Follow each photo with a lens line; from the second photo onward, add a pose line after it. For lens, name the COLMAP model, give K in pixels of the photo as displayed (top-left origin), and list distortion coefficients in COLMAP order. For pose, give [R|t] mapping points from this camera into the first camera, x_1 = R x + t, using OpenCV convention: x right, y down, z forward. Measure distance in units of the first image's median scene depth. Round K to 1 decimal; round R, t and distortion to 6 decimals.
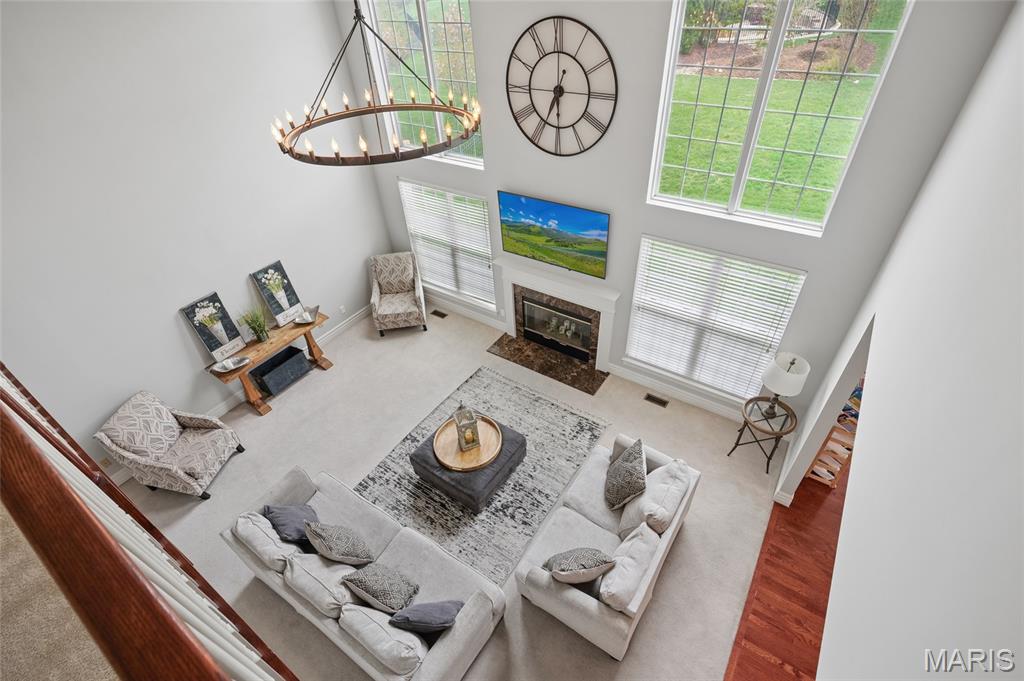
lens RADIAL K [[476.4, 0, 514.0], [0, 476.4, 341.9], [0, 0, 1]] dist [-0.002804, 0.000170]
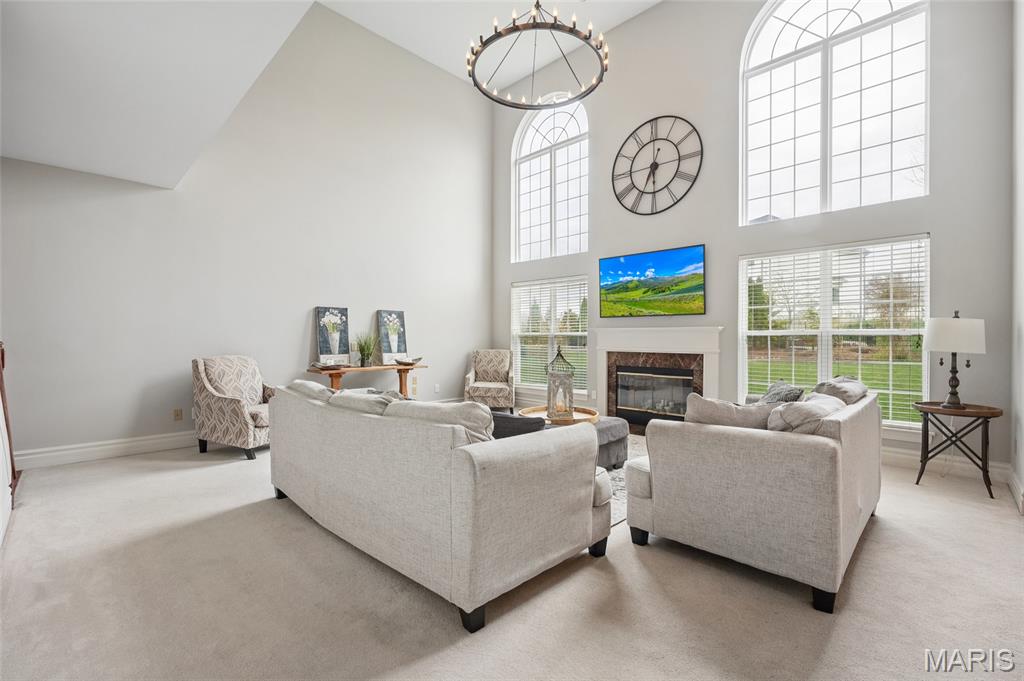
lens RADIAL K [[443.4, 0, 512.0], [0, 443.4, 341.0], [0, 0, 1]] dist [-0.000296, 0.000076]
pose [[0.982523, 0.051773, -0.178797, -0.040692], [-0.153735, 0.767267, -0.622629, 0.560525], [0.104950, 0.639235, 0.761816, 0.277310]]
